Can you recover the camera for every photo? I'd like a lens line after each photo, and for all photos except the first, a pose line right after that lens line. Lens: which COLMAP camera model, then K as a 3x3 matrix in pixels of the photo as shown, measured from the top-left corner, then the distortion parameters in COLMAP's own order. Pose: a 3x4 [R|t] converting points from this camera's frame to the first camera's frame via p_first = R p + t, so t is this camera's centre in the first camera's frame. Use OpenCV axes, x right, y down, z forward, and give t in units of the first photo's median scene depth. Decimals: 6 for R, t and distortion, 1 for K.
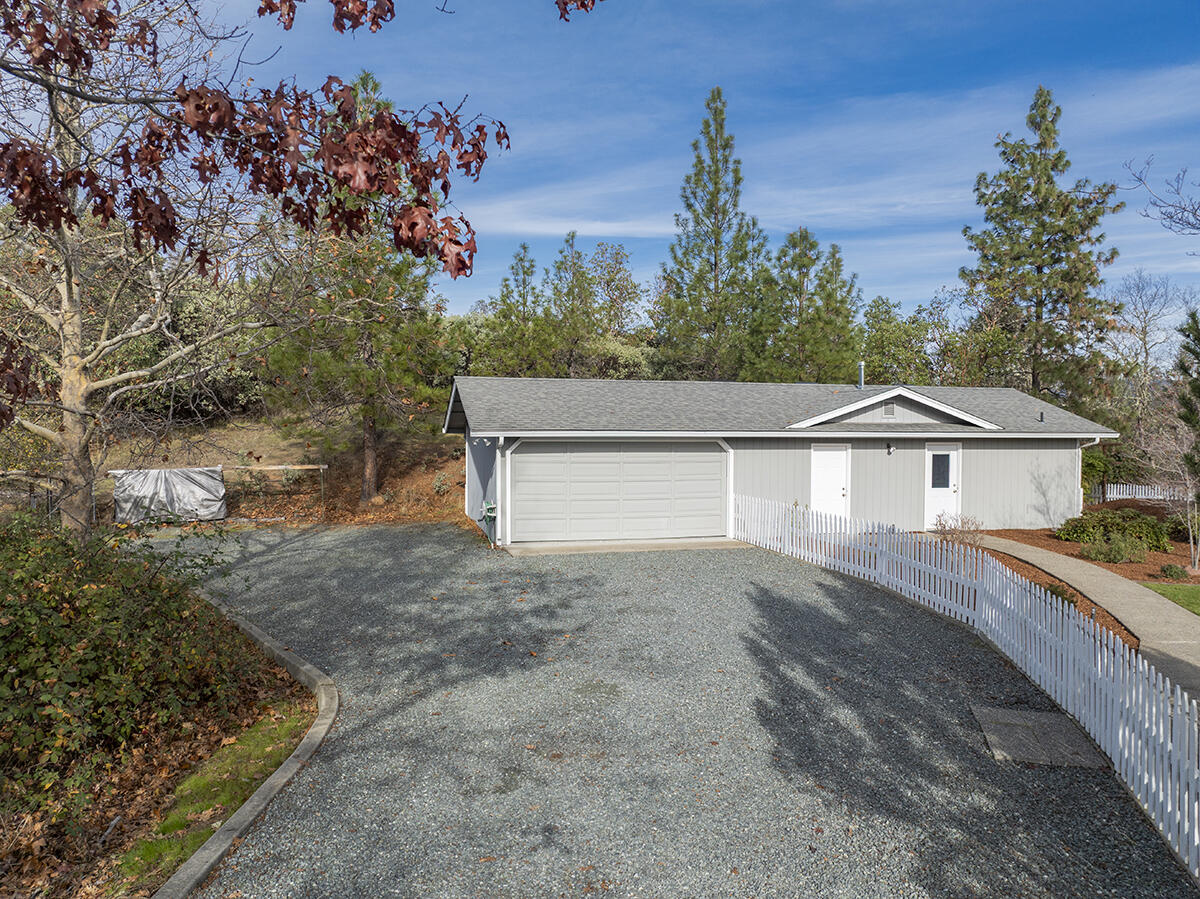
lens RADIAL K [[859.3, 0, 601.4], [0, 859.3, 449.7], [0, 0, 1]] dist [-0.027643, -0.002755]
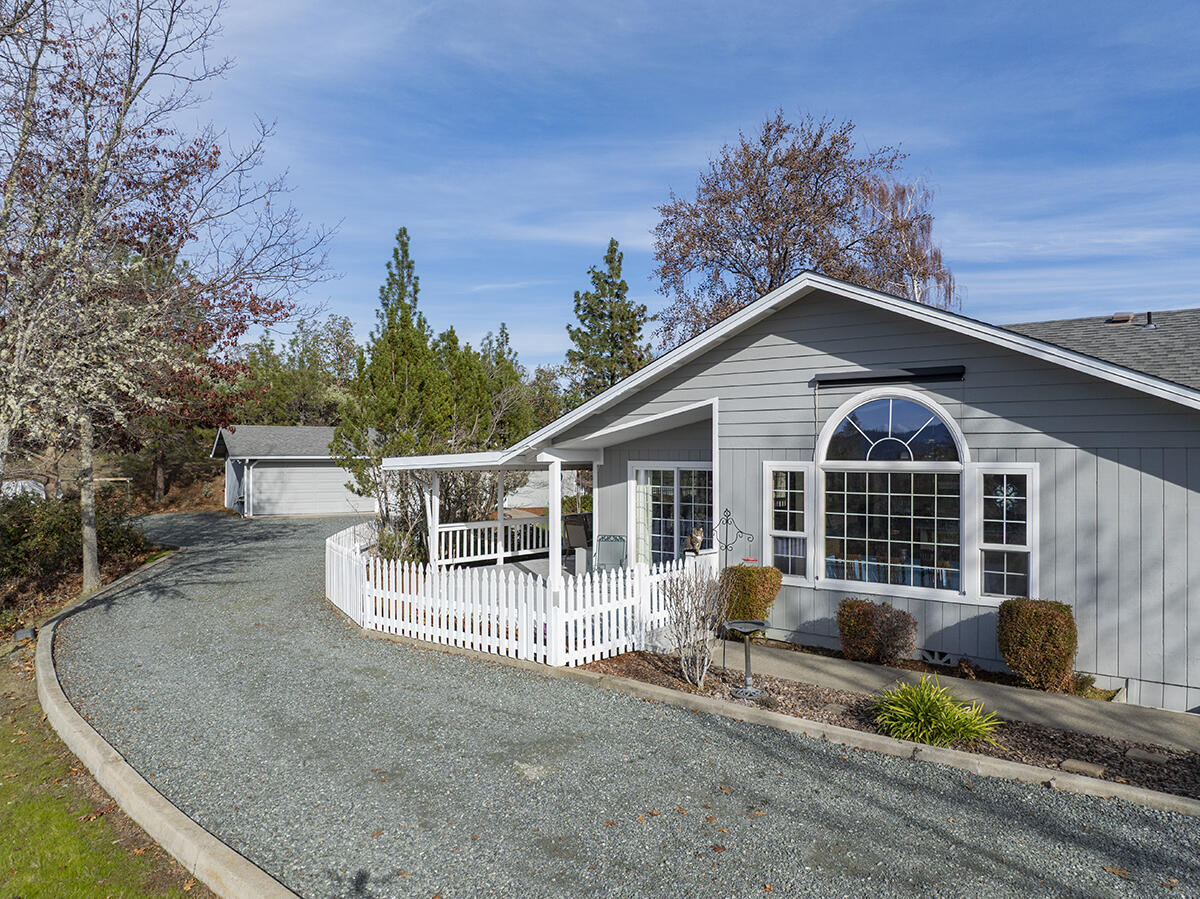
lens RADIAL K [[859.3, 0, 597.1], [0, 859.3, 453.7], [0, 0, 1]] dist [-0.027643, -0.002755]
pose [[0.965404, -0.001667, 0.260753, 0.070957], [0.008136, 0.999685, -0.023734, 0.012334], [-0.260631, 0.025035, 0.965114, -0.533892]]
